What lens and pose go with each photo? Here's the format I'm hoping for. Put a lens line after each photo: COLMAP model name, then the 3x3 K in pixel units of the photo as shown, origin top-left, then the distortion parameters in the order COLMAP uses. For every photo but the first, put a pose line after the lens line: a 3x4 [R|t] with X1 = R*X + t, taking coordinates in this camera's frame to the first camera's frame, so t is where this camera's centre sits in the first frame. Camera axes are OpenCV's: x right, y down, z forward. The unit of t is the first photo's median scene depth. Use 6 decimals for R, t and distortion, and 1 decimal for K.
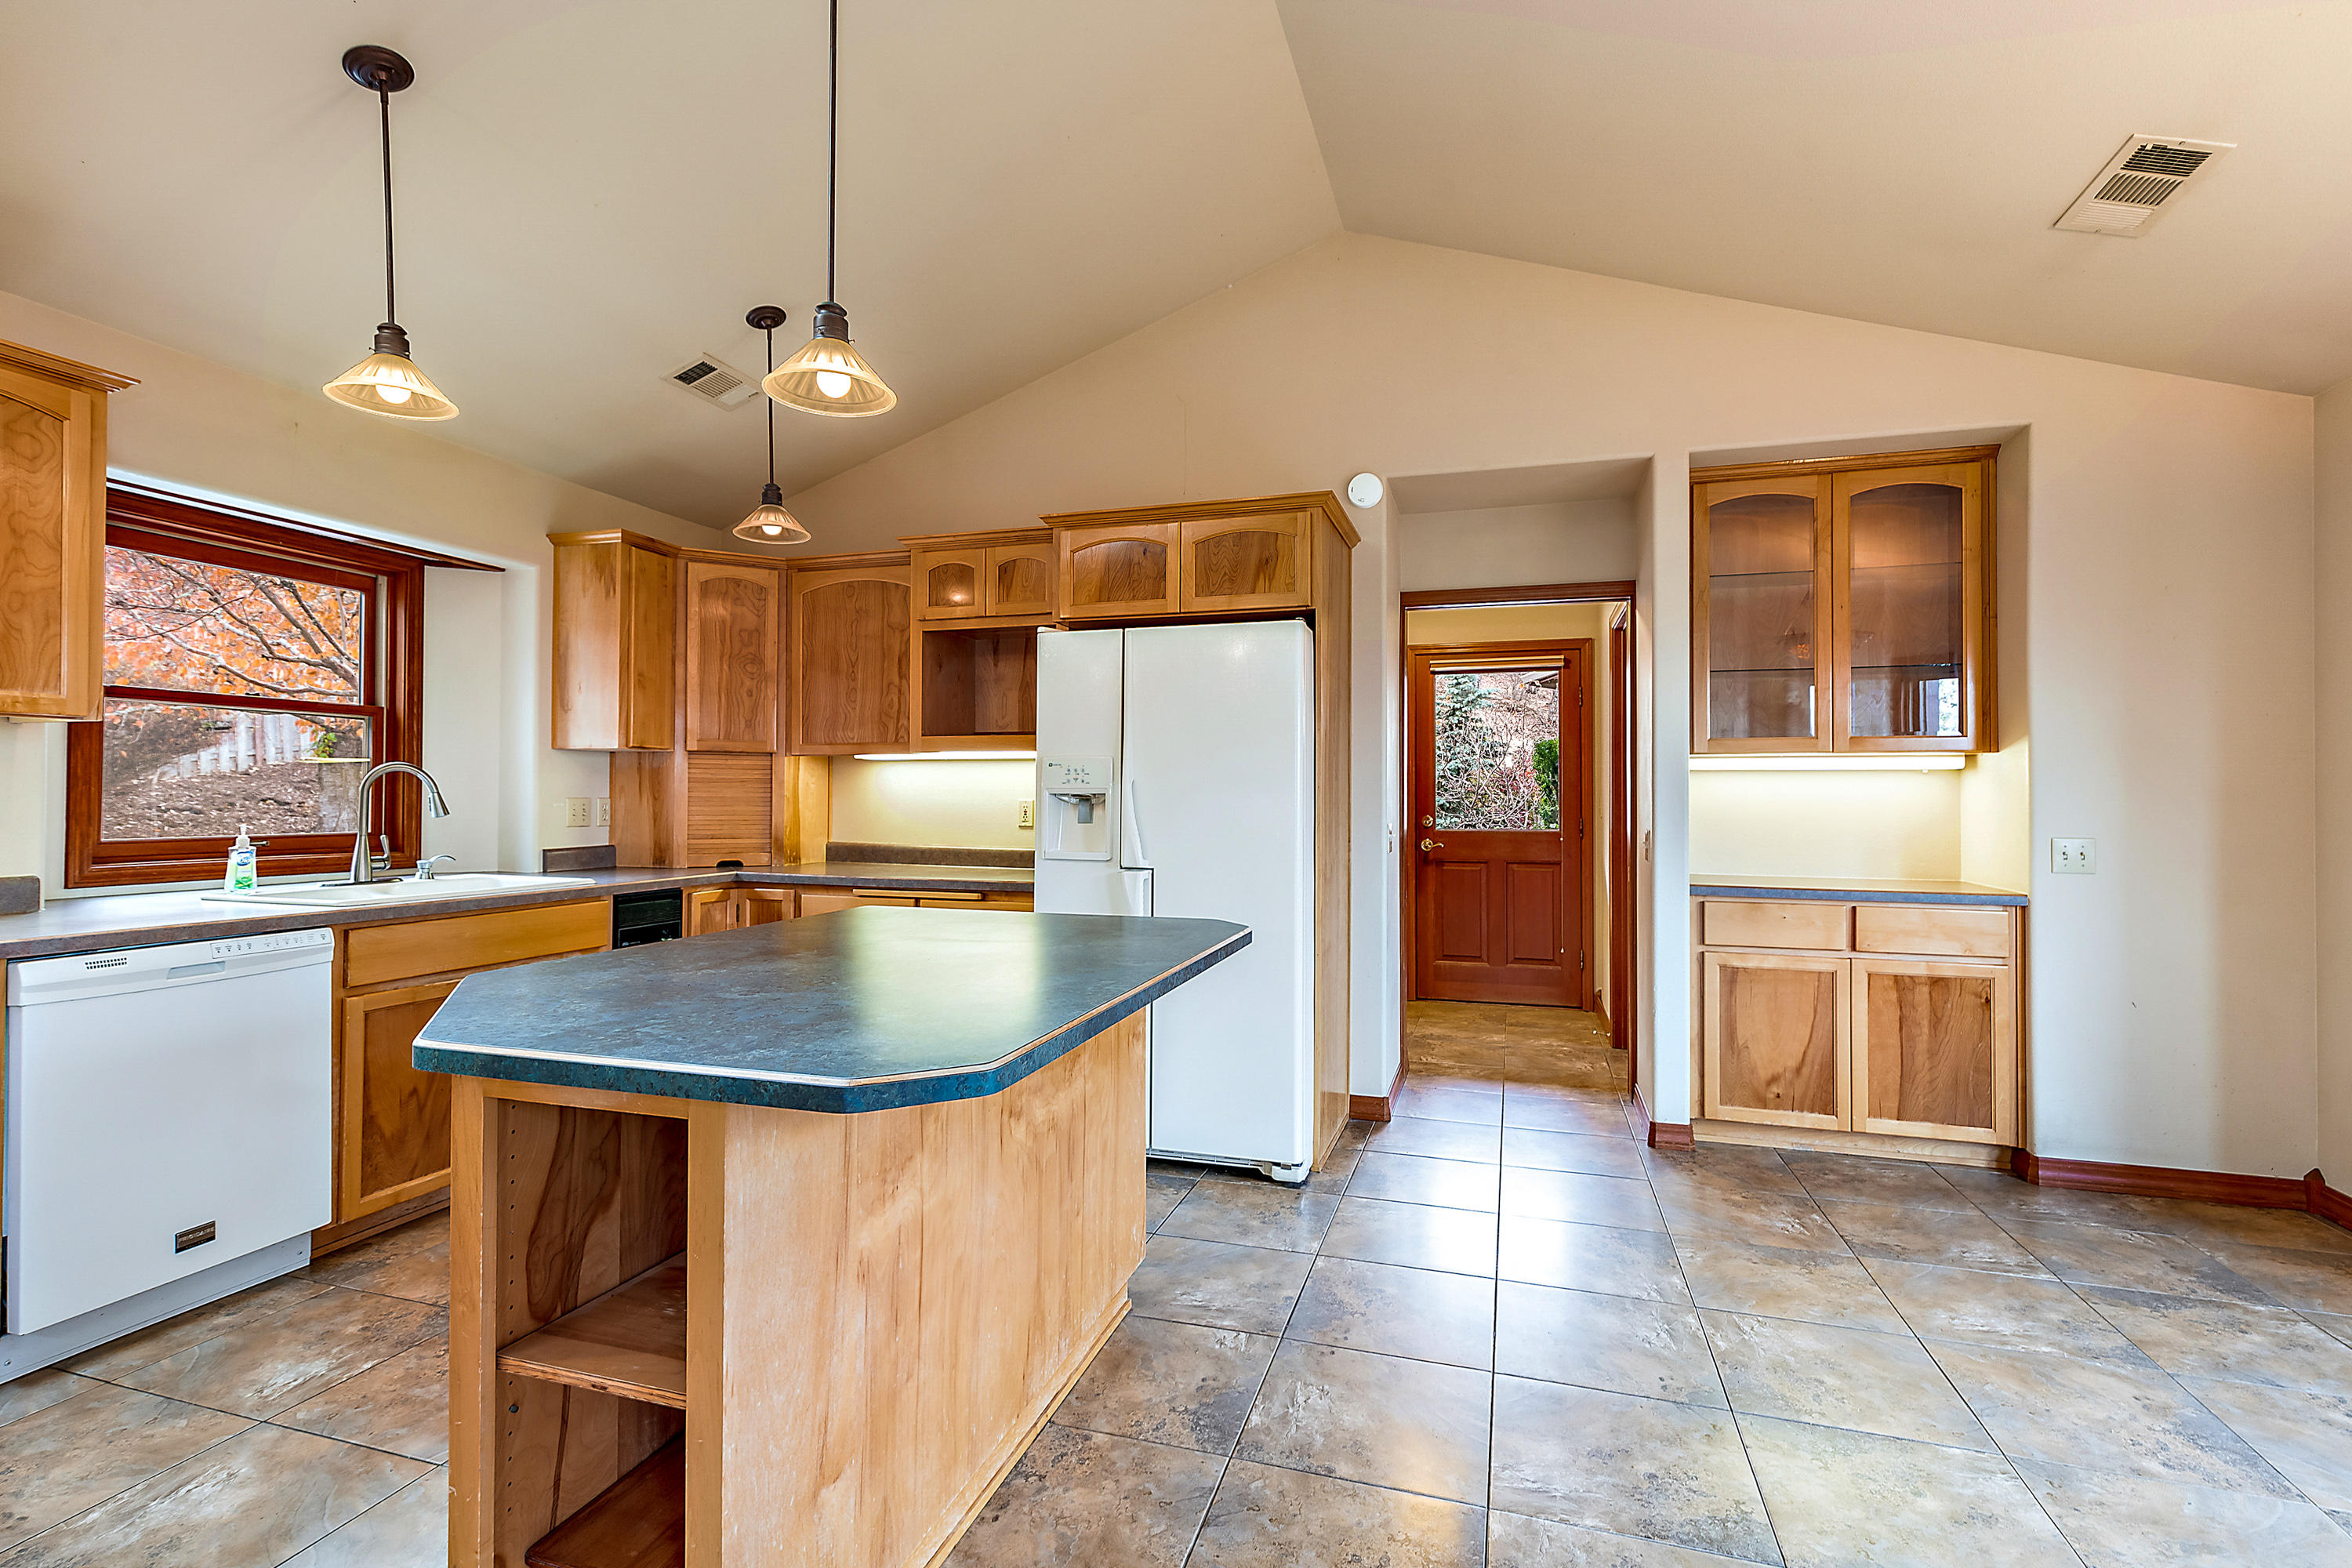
lens RADIAL K [[1069.2, 0, 1176.0], [0, 1069.2, 784.0], [0, 0, 1]] dist [0.001158, 0.000183]
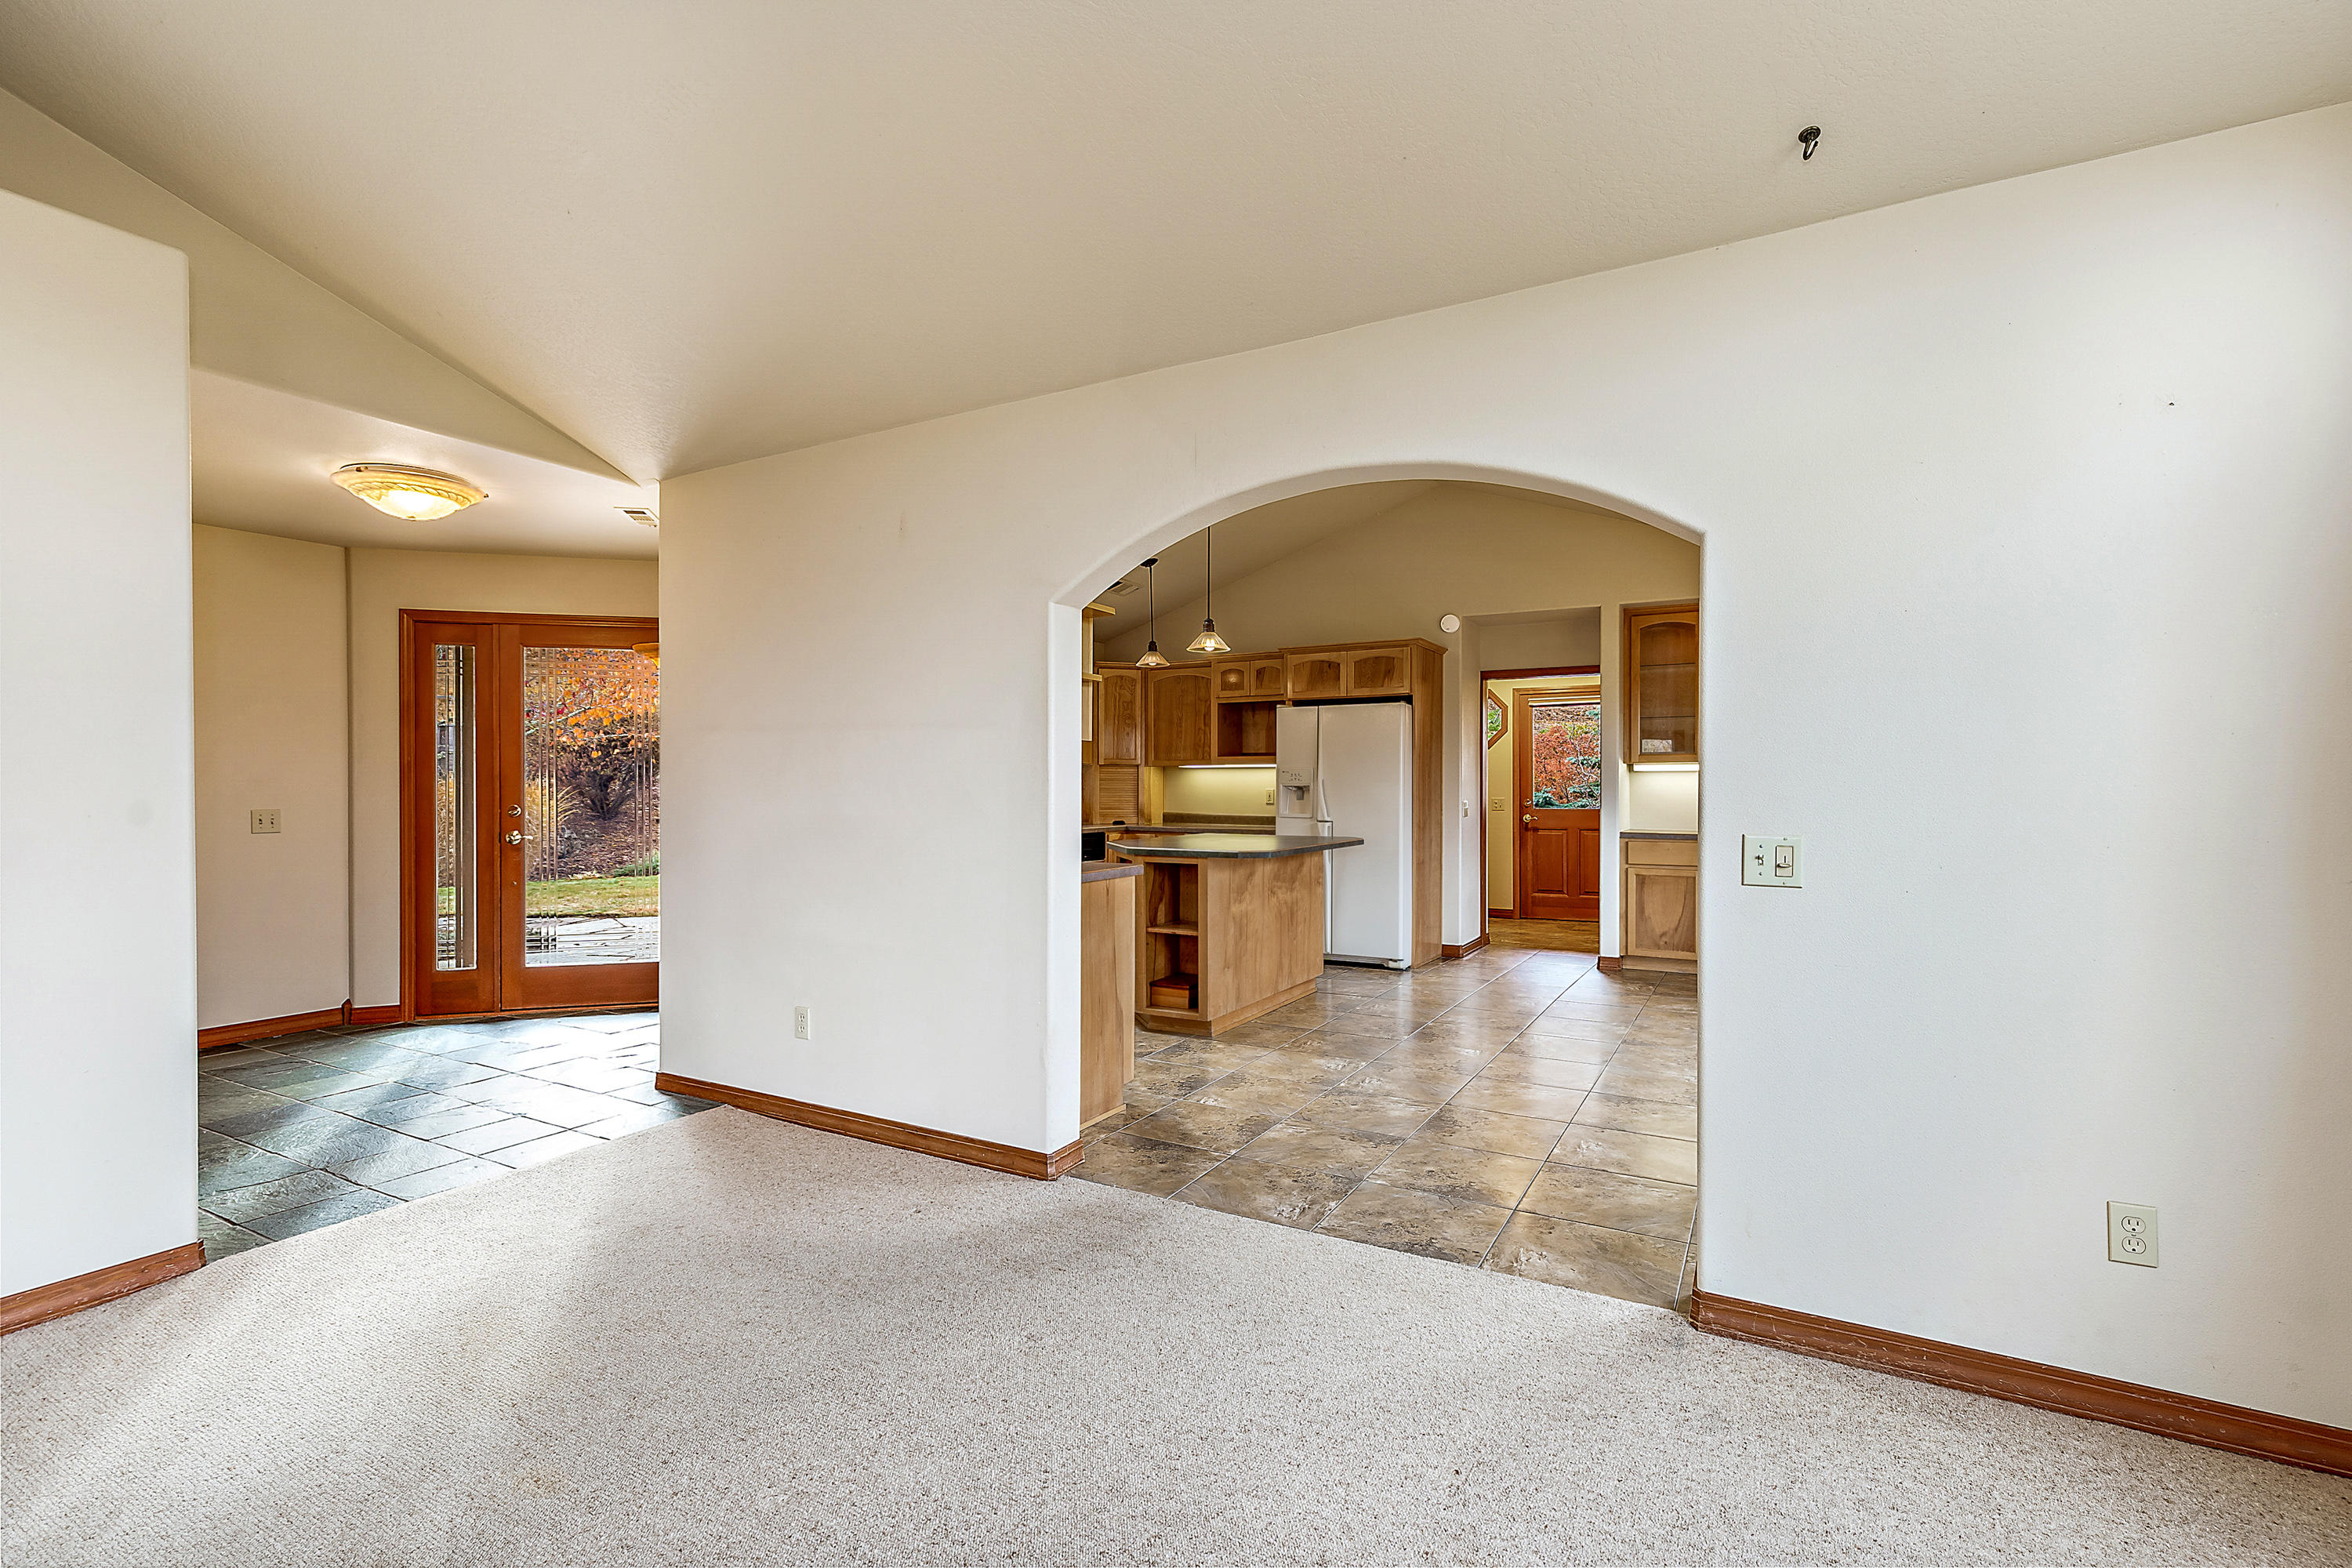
lens RADIAL K [[1069.2, 0, 1176.0], [0, 1069.2, 784.0], [0, 0, 1]] dist [0.001158, 0.000183]
pose [[0.977263, -0.003190, -0.212006, 0.108169], [0.004844, 0.999962, 0.007284, -0.009379], [0.211975, -0.008145, 0.977241, -0.973482]]
